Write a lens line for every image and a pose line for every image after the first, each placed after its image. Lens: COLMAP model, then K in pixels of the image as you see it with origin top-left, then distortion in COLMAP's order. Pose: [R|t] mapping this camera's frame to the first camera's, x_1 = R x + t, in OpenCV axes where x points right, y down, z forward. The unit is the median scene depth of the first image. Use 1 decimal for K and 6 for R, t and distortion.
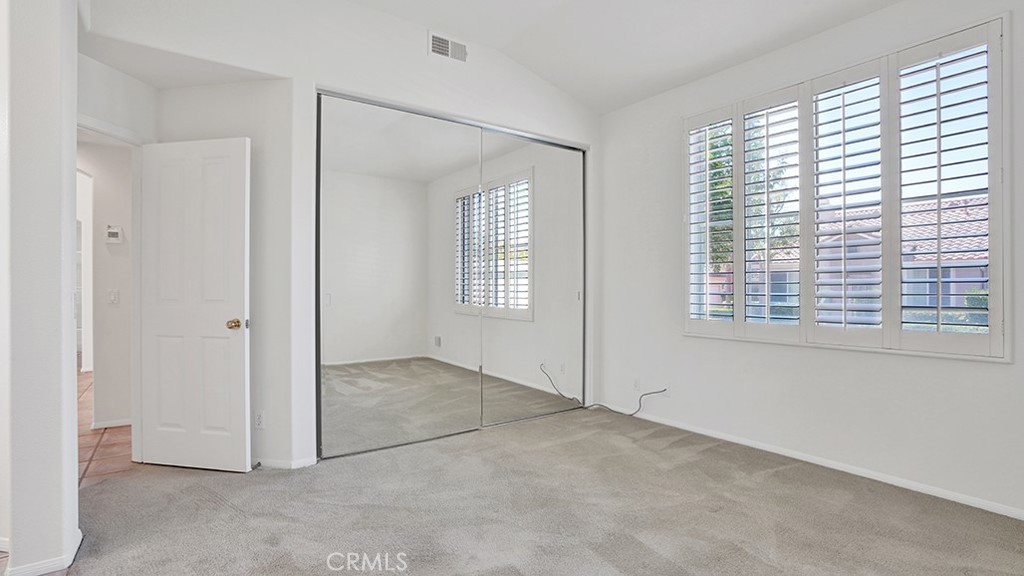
lens RADIAL K [[484.3, 0, 512.0], [0, 484.3, 288.0], [0, 0, 1]] dist [-0.039629, 0.000661]
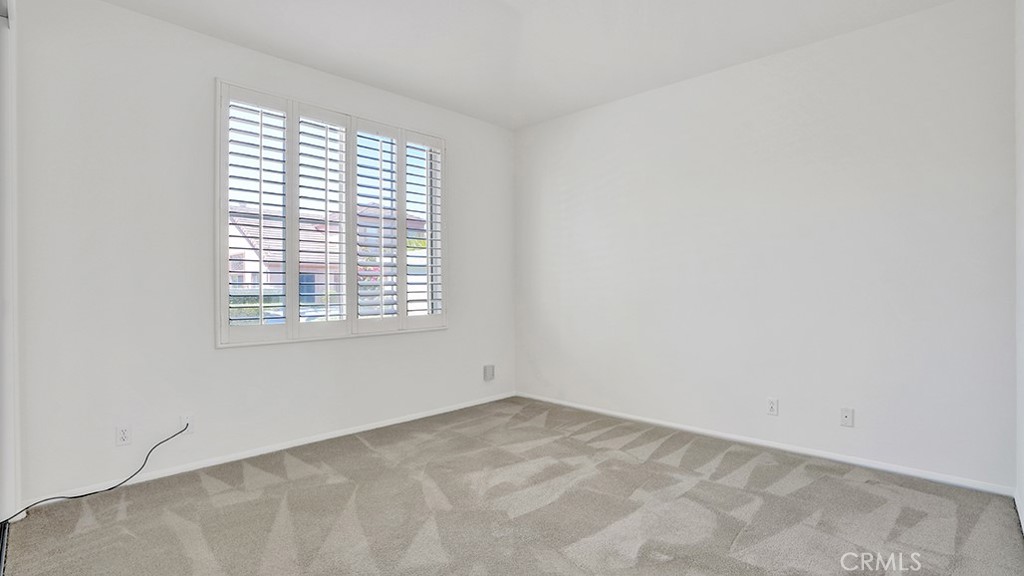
lens RADIAL K [[484.3, 0, 512.0], [0, 484.3, 288.0], [0, 0, 1]] dist [-0.039629, 0.000661]
pose [[-0.170497, -0.003464, 0.985352, -0.600551], [0.002307, 0.999990, 0.003915, -0.004199], [-0.985355, 0.002941, -0.170488, 0.760684]]
